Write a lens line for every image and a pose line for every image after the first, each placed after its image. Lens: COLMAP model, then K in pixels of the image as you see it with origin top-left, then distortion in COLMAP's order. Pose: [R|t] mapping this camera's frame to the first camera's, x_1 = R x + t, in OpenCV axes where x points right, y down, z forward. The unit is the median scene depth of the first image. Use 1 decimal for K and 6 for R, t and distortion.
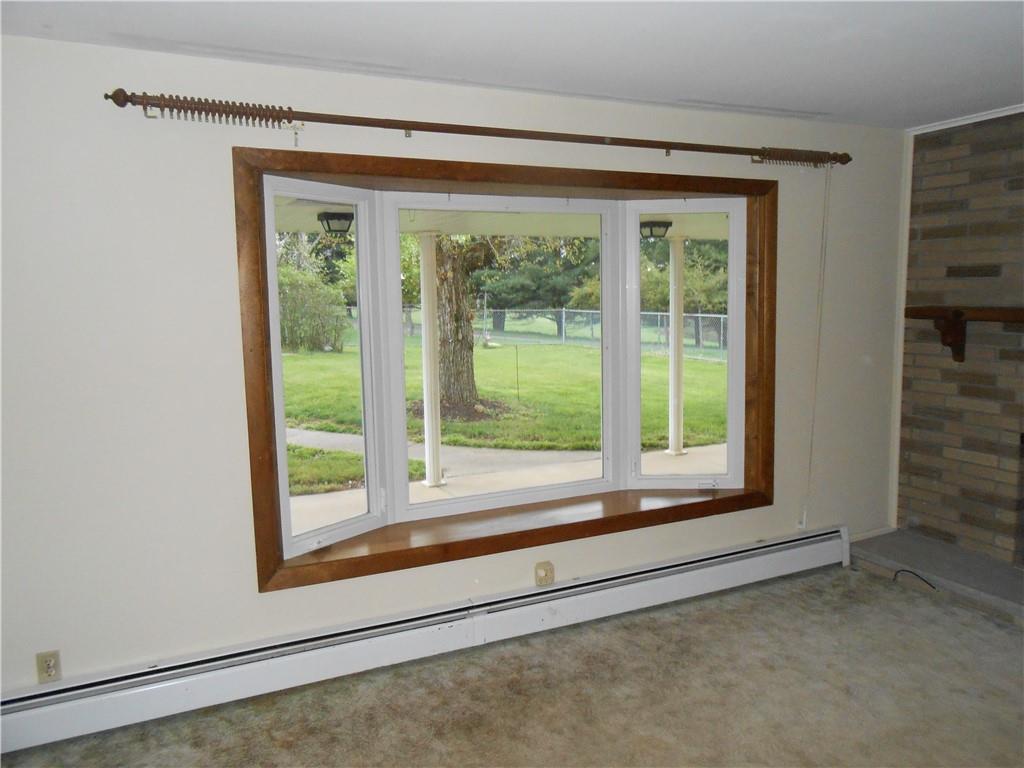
lens RADIAL K [[776.2, 0, 512.0], [0, 776.2, 384.0], [0, 0, 1]] dist [-0.060336, 0.061259]
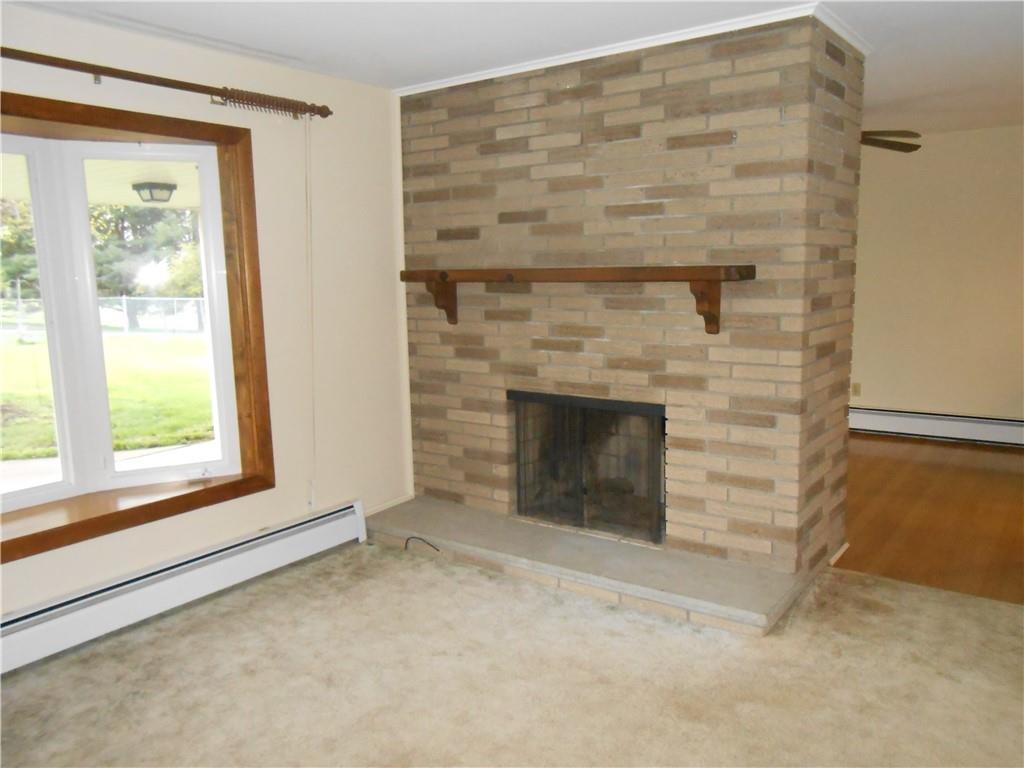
lens RADIAL K [[776.2, 0, 512.0], [0, 776.2, 384.0], [0, 0, 1]] dist [-0.060336, 0.061259]
pose [[0.875249, -0.068146, 0.478848, 0.159969], [0.061269, 0.997671, 0.029992, 0.024533], [-0.479777, 0.003088, 0.877385, 0.065292]]
